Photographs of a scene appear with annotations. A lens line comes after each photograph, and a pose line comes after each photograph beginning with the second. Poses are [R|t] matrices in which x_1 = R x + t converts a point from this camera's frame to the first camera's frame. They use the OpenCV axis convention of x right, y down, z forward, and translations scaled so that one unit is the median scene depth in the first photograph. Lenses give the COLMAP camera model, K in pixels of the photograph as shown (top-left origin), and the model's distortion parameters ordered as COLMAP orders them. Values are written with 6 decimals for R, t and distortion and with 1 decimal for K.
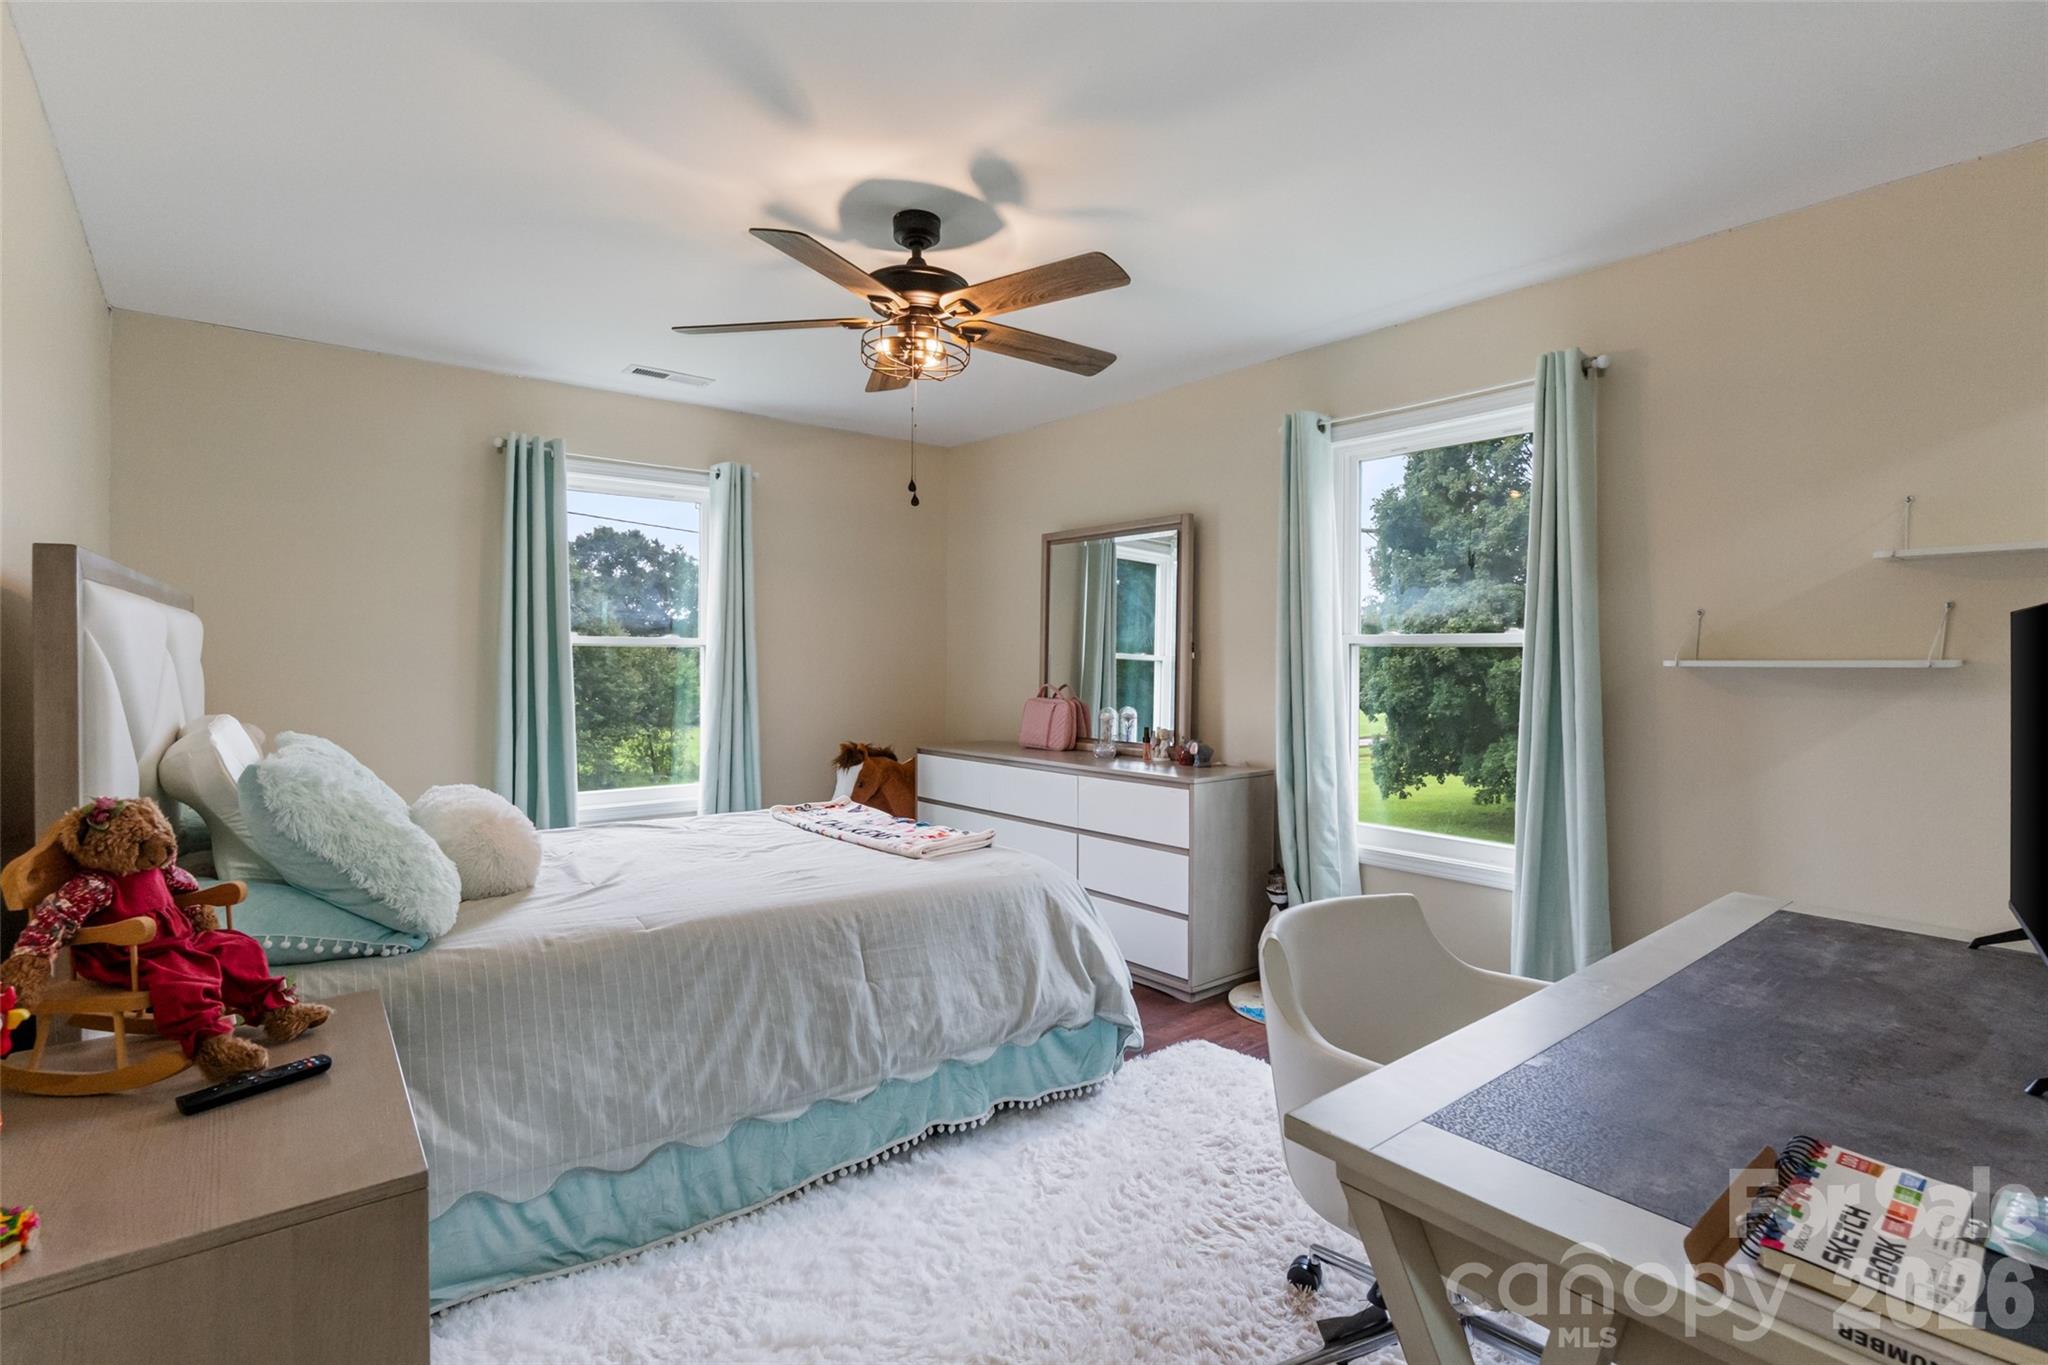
lens RADIAL K [[966.6, 0, 1026.2], [0, 966.6, 672.5], [0, 0, 1]] dist [-0.007146, 0.000069]
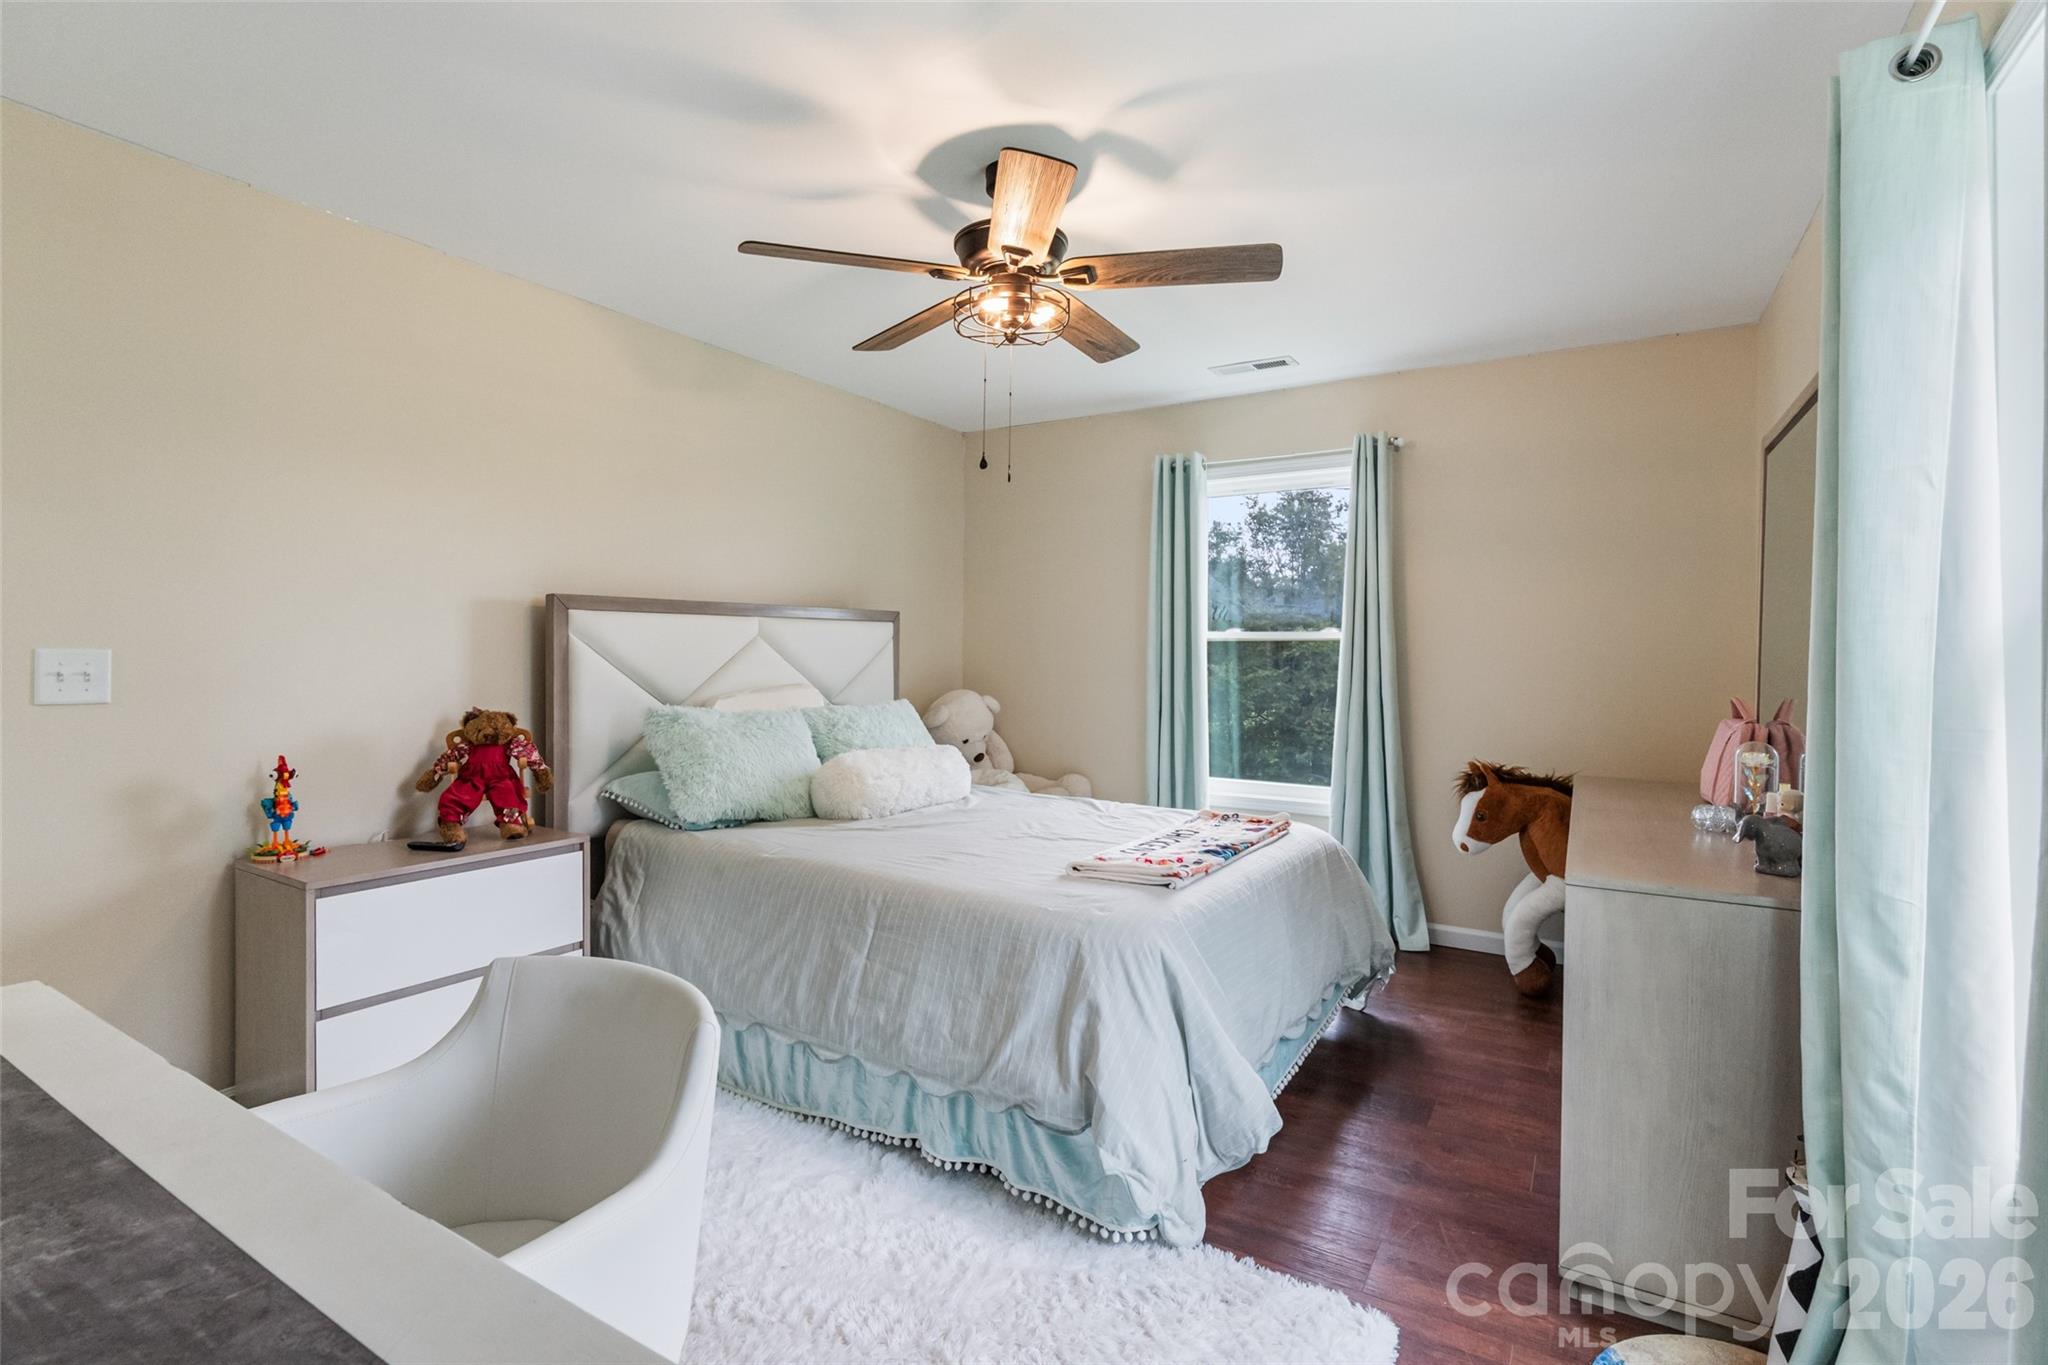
lens RADIAL K [[966.6, 0, 1026.2], [0, 966.6, 672.5], [0, 0, 1]] dist [-0.007146, 0.000069]
pose [[0.330316, 0.018985, -0.943679, 0.869267], [-0.021612, 0.999688, 0.012547, -0.002417], [0.943623, 0.016250, 0.330623, 0.823340]]
